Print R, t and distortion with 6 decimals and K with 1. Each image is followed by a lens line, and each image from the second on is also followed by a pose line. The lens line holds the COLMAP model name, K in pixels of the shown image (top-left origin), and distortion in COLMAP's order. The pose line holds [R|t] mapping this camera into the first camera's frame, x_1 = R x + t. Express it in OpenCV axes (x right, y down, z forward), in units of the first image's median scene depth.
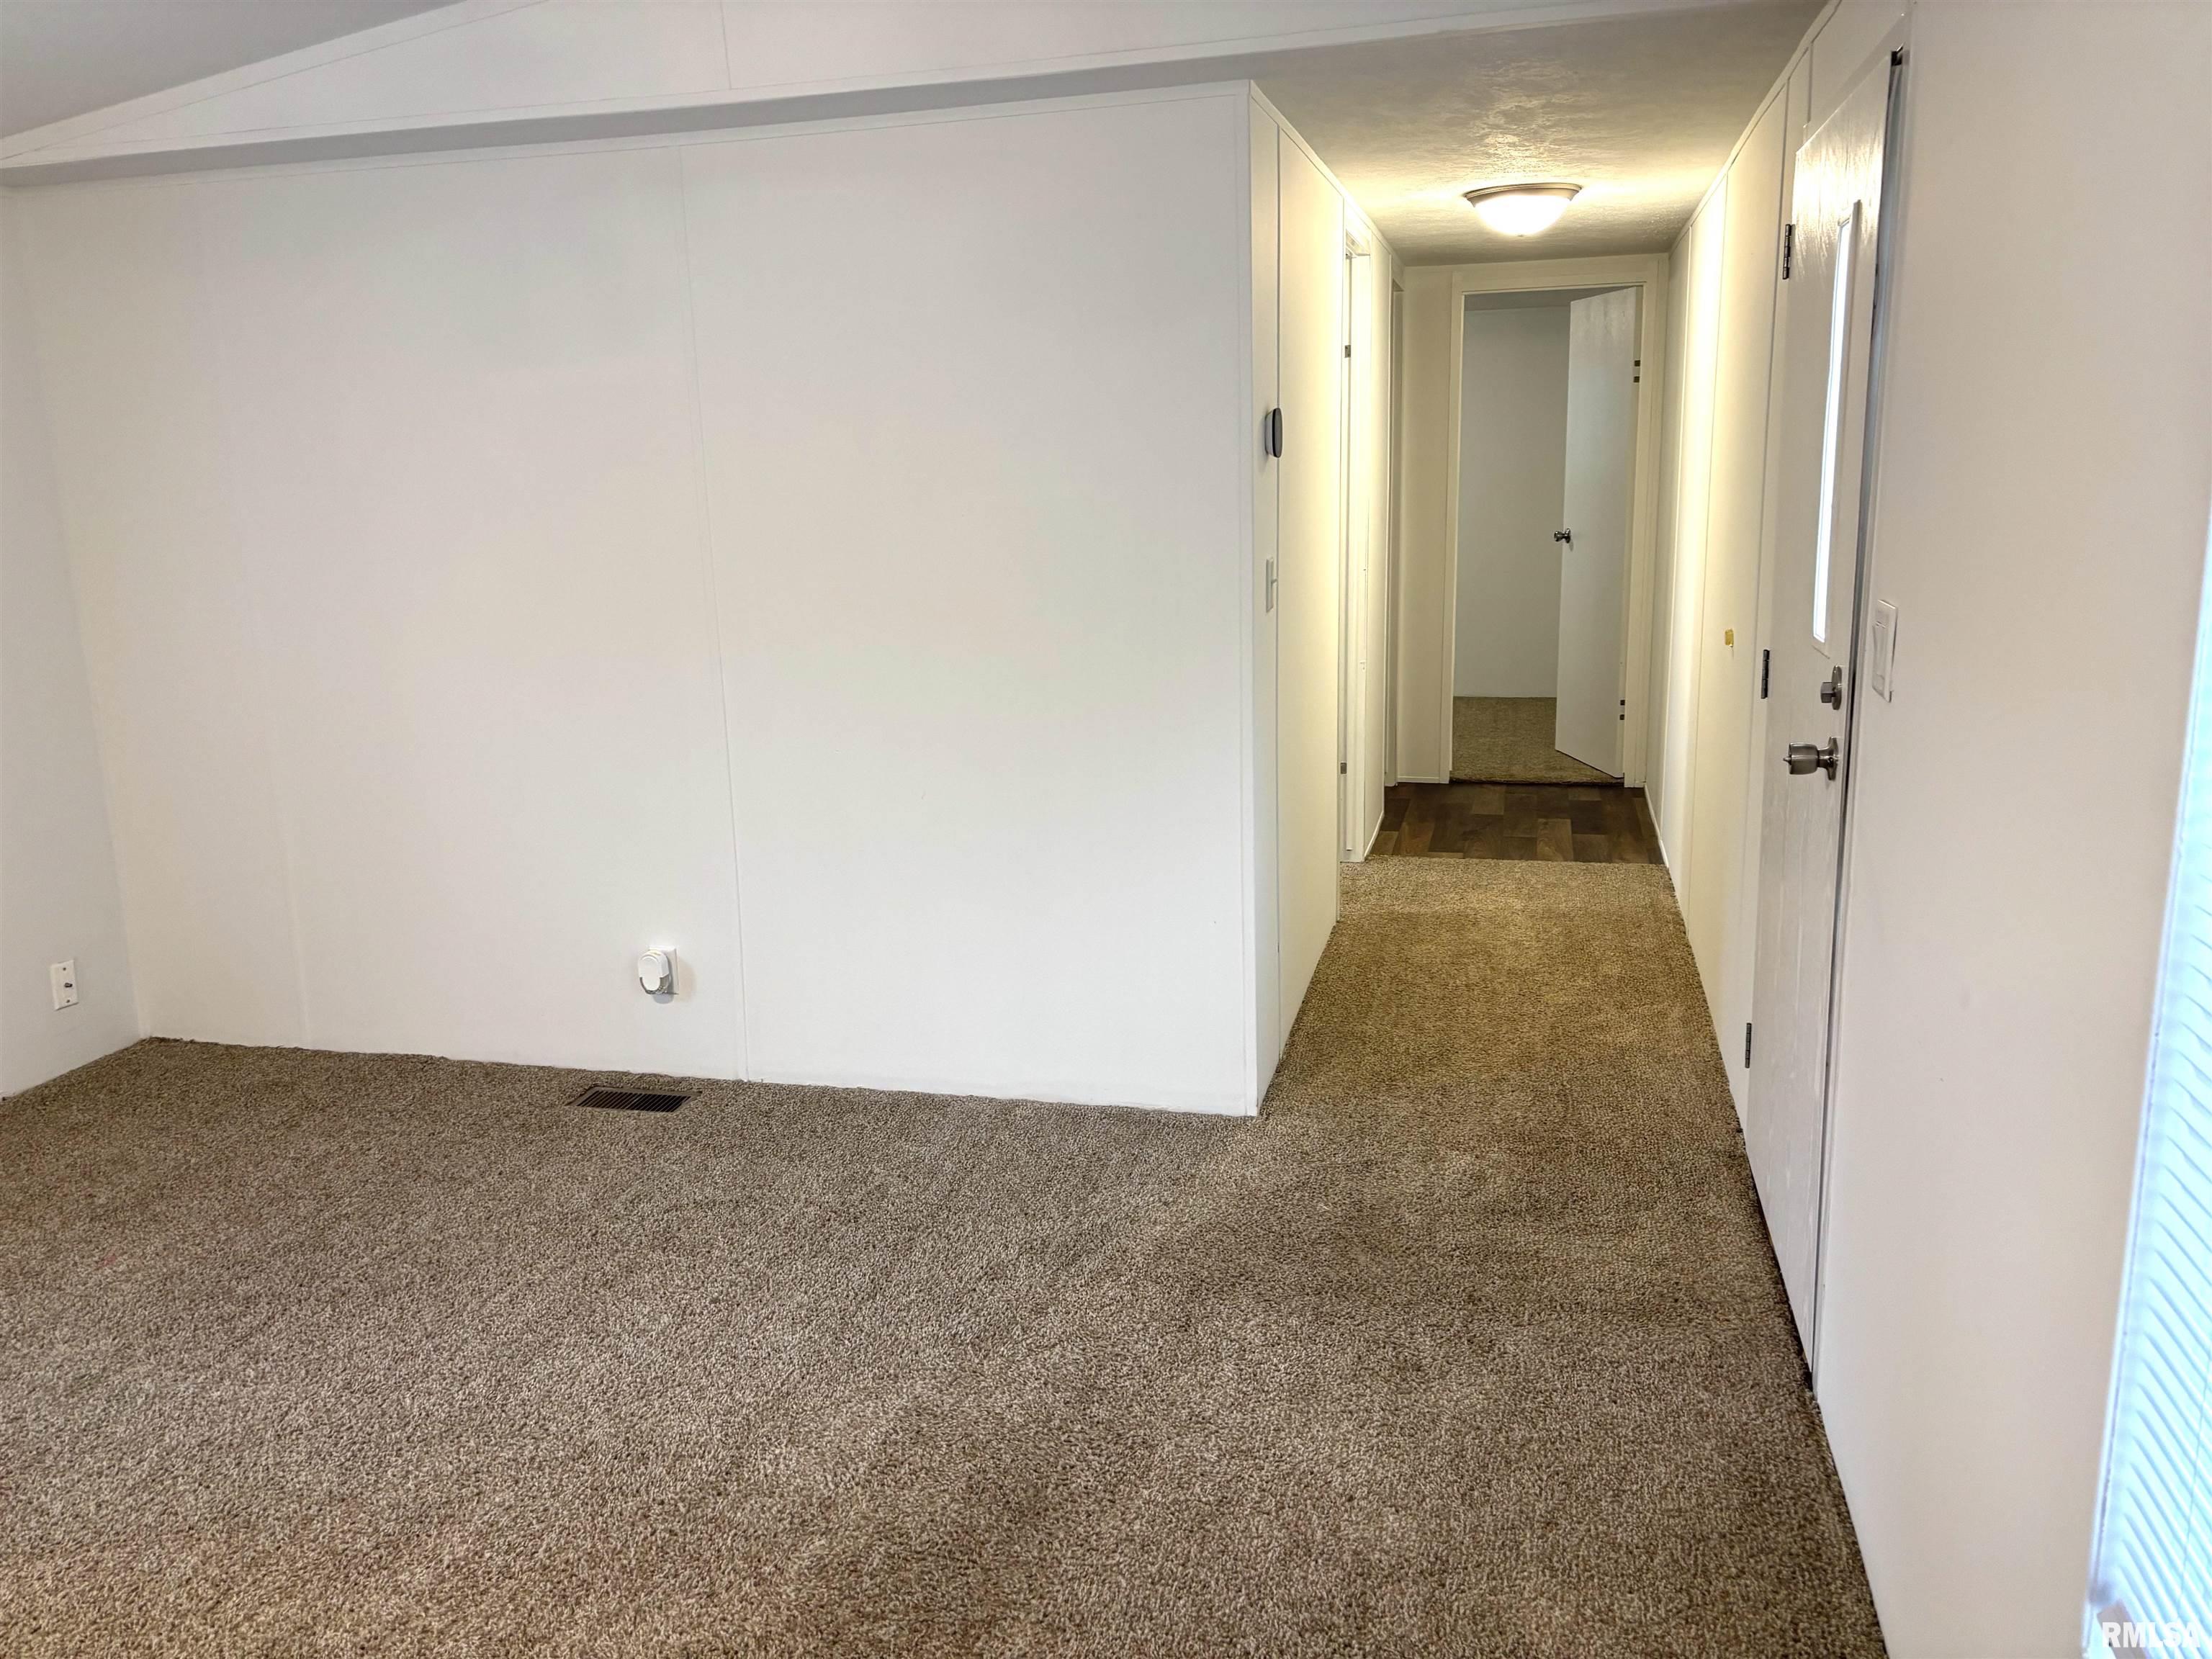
lens RADIAL K [[1665.3, 0, 1092.4], [0, 1665.3, 820.2], [0, 0, 1]] dist [0.038413, -0.039058]
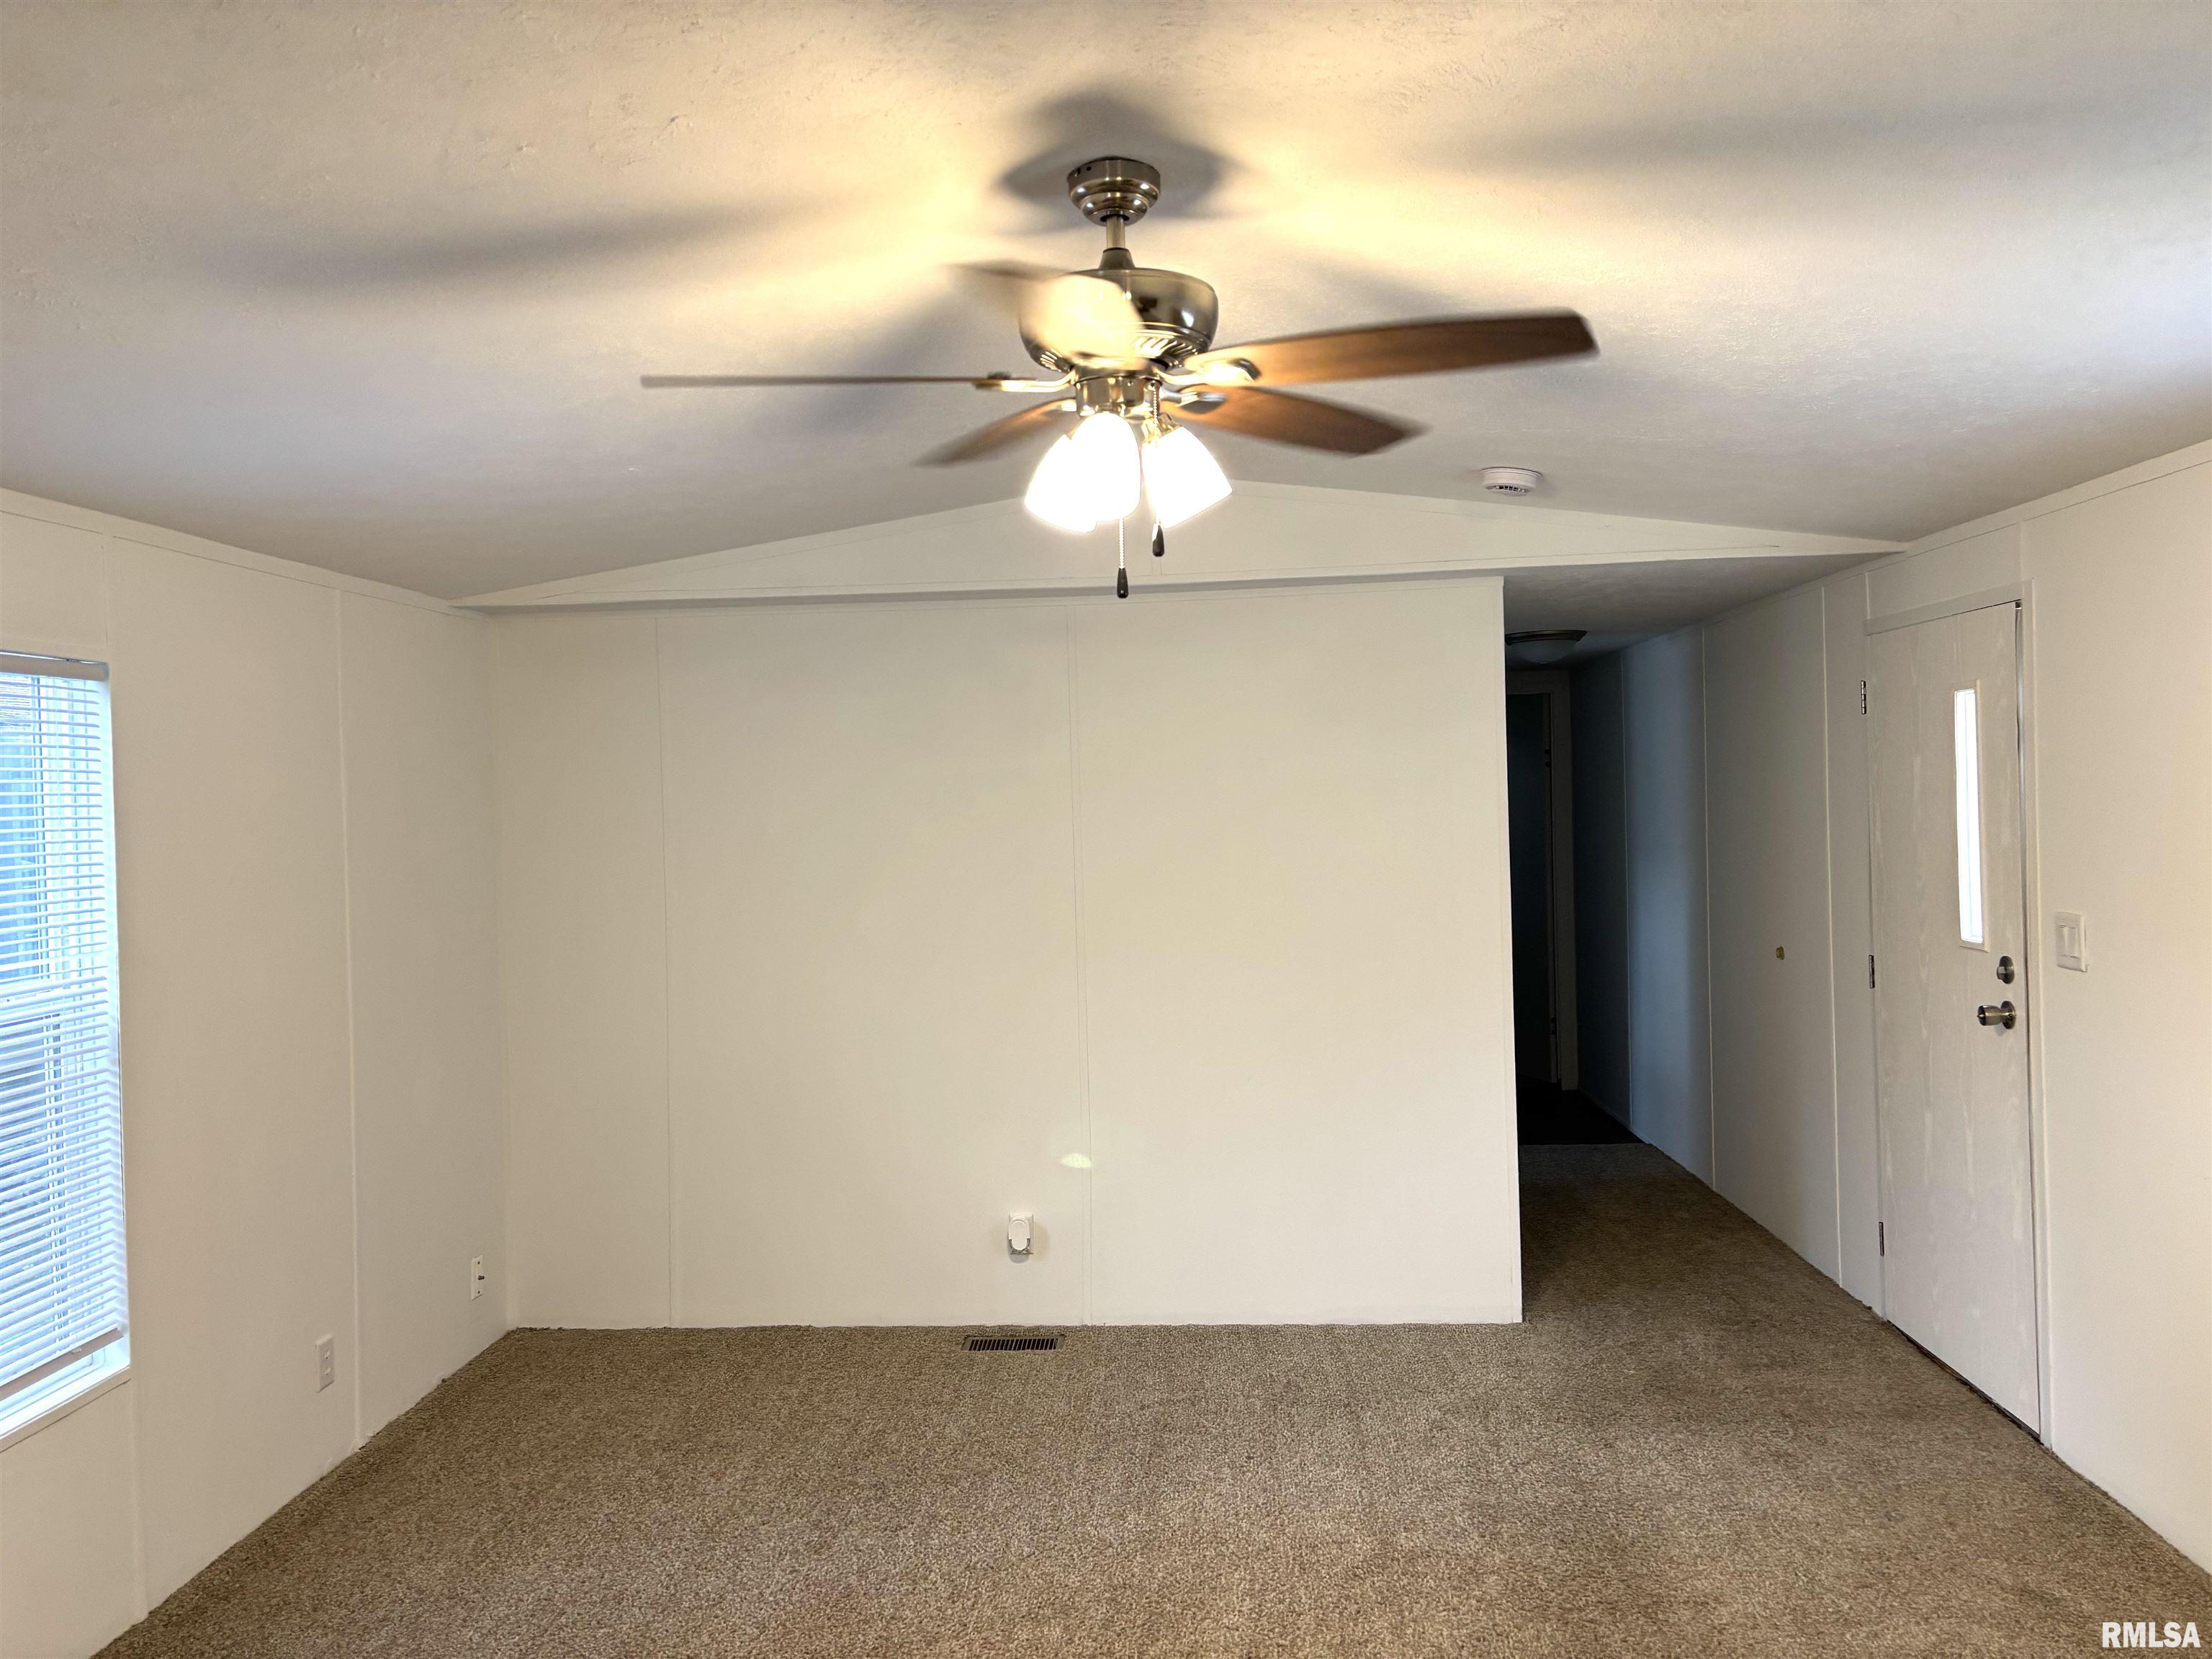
lens RADIAL K [[1665.3, 0, 1099.0], [0, 1665.3, 846.5], [0, 0, 1]] dist [0.038413, -0.039058]
pose [[0.981374, -0.000964, 0.192103, -0.418262], [0.038605, 0.980578, -0.192292, 0.045948], [-0.188186, 0.196127, 0.962351, -0.234293]]
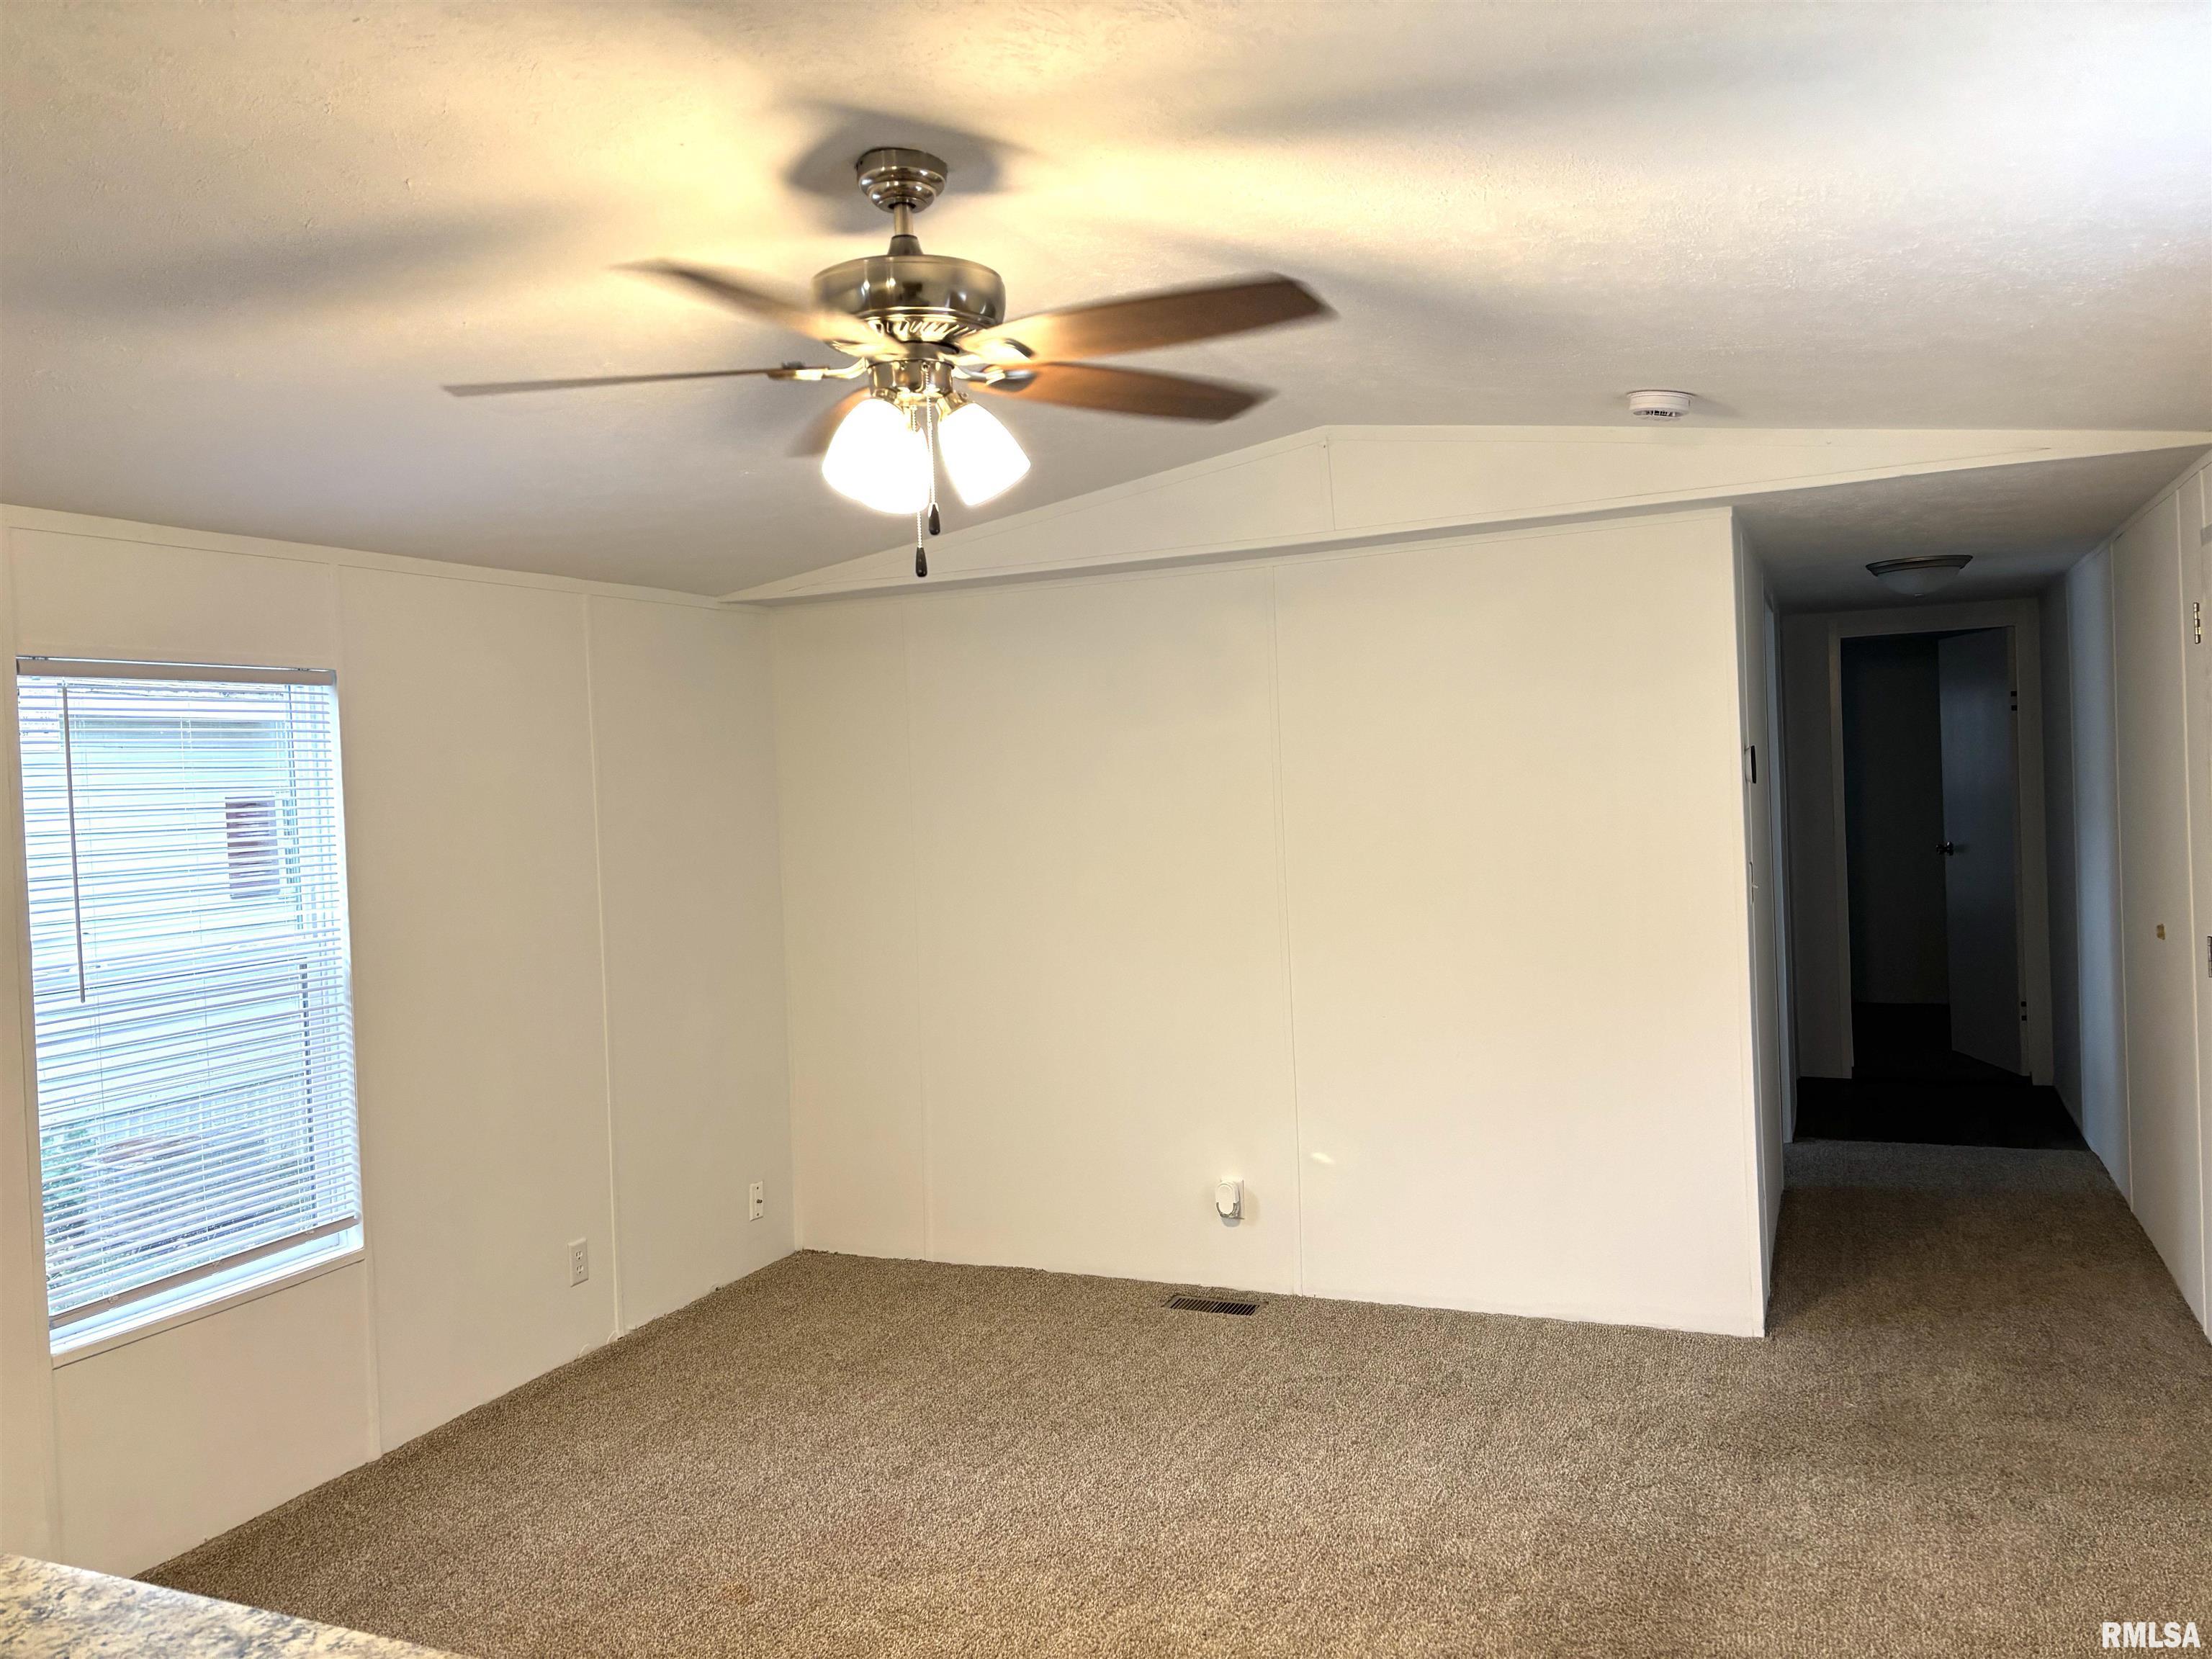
lens RADIAL K [[1665.3, 0, 1095.7], [0, 1665.3, 819.4], [0, 0, 1]] dist [0.038413, -0.039058]
pose [[0.986361, -0.009265, -0.164335, -0.146129], [-0.022048, 0.981979, -0.187699, 0.046114], [0.163112, 0.188762, 0.968382, -0.246878]]
